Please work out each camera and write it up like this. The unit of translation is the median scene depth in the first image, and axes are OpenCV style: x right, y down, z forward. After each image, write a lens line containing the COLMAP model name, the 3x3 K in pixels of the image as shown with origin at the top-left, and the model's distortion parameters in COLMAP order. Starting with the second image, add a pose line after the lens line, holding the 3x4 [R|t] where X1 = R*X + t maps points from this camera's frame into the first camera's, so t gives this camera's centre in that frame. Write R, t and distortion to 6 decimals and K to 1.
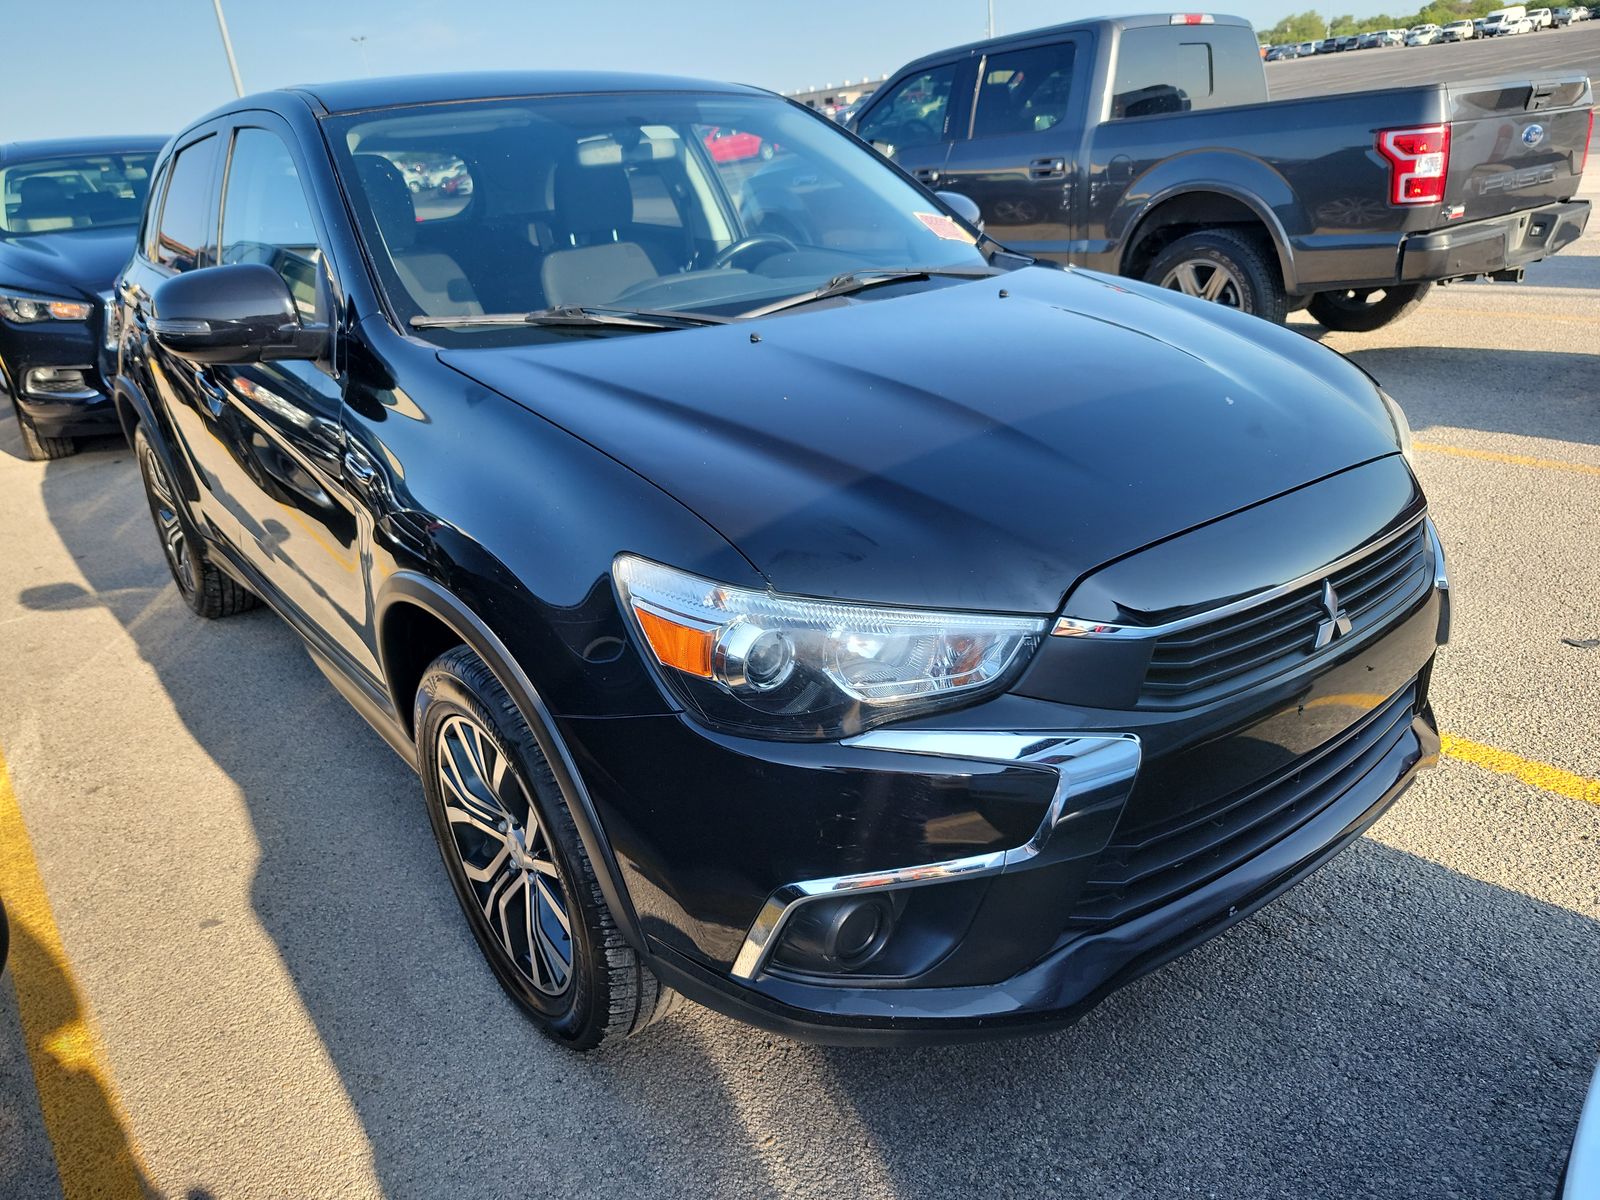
lens RADIAL K [[1117.8, 0, 789.6], [0, 1117.8, 611.0], [0, 0, 1]] dist [0.037645, -0.015869]
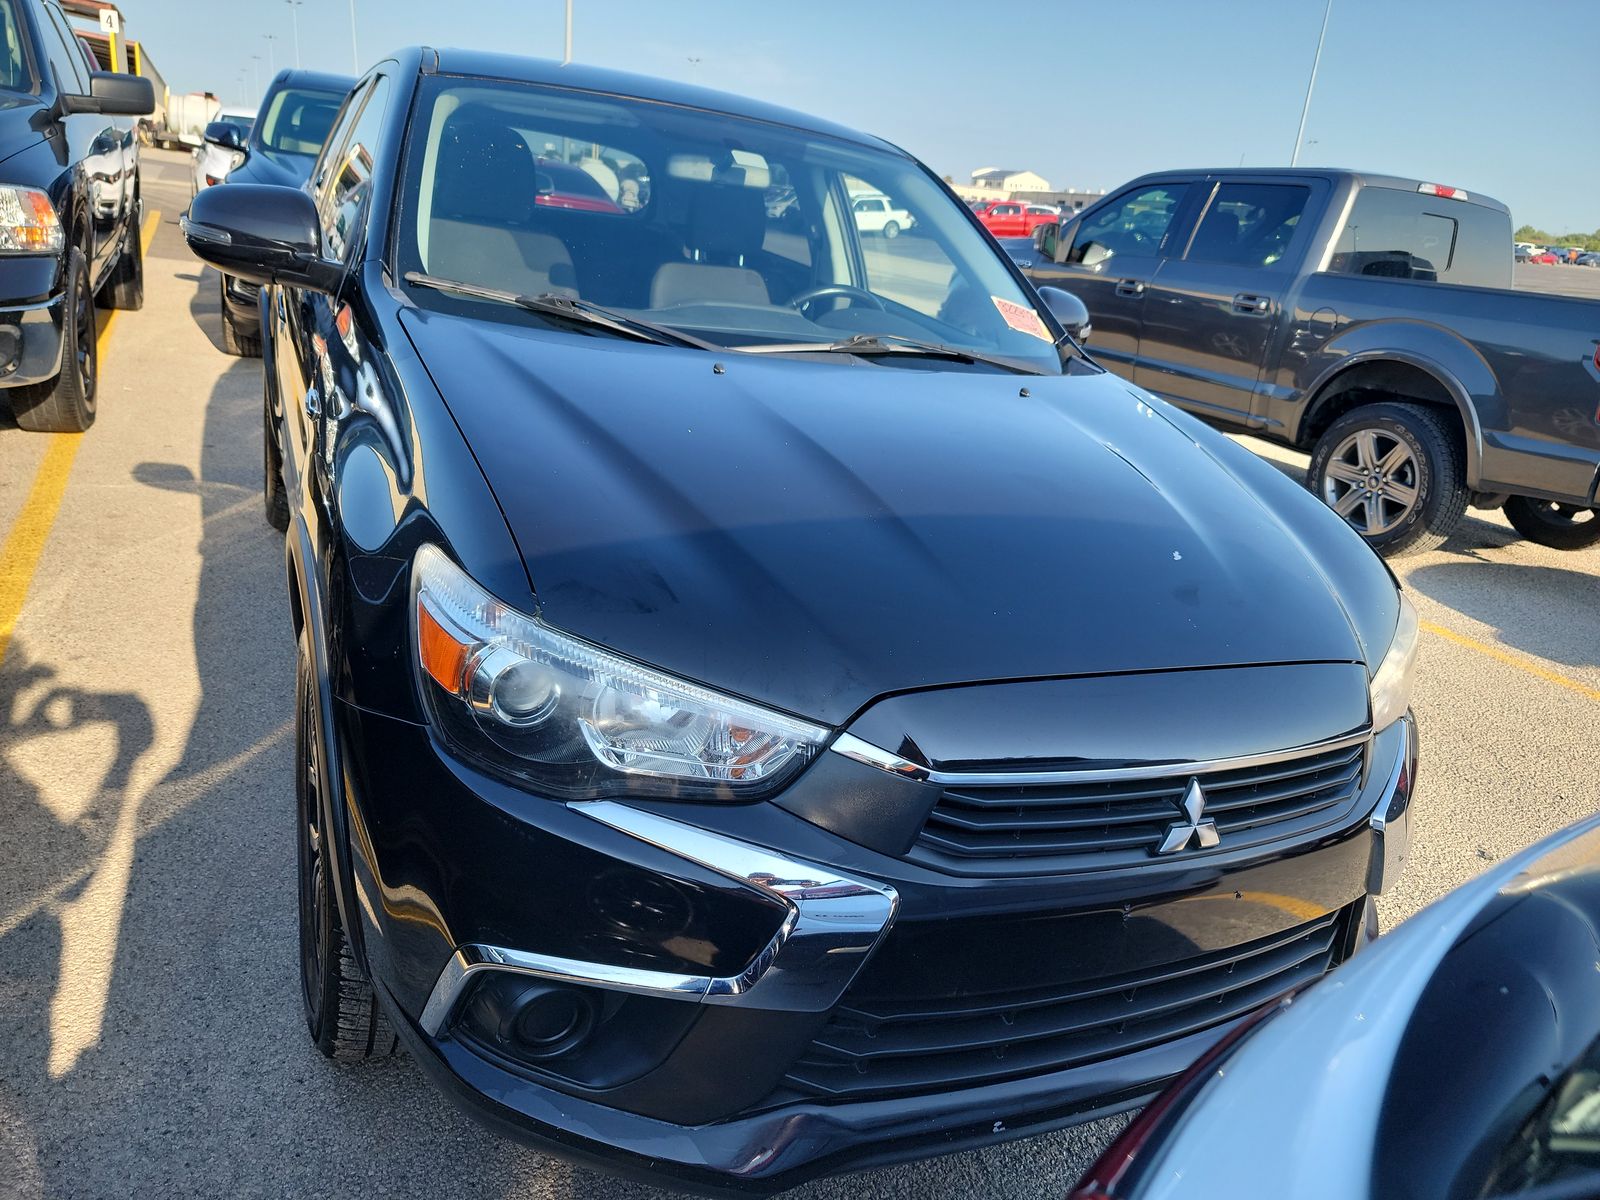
lens RADIAL K [[1117.8, 0, 812.0], [0, 1117.8, 588.0], [0, 0, 1]] dist [0.037645, -0.015869]
pose [[0.959413, 0.254057, -0.122403, 0.130520], [-0.261829, 0.963713, -0.051986, -0.023037], [0.104753, 0.081925, 0.991118, 0.052303]]
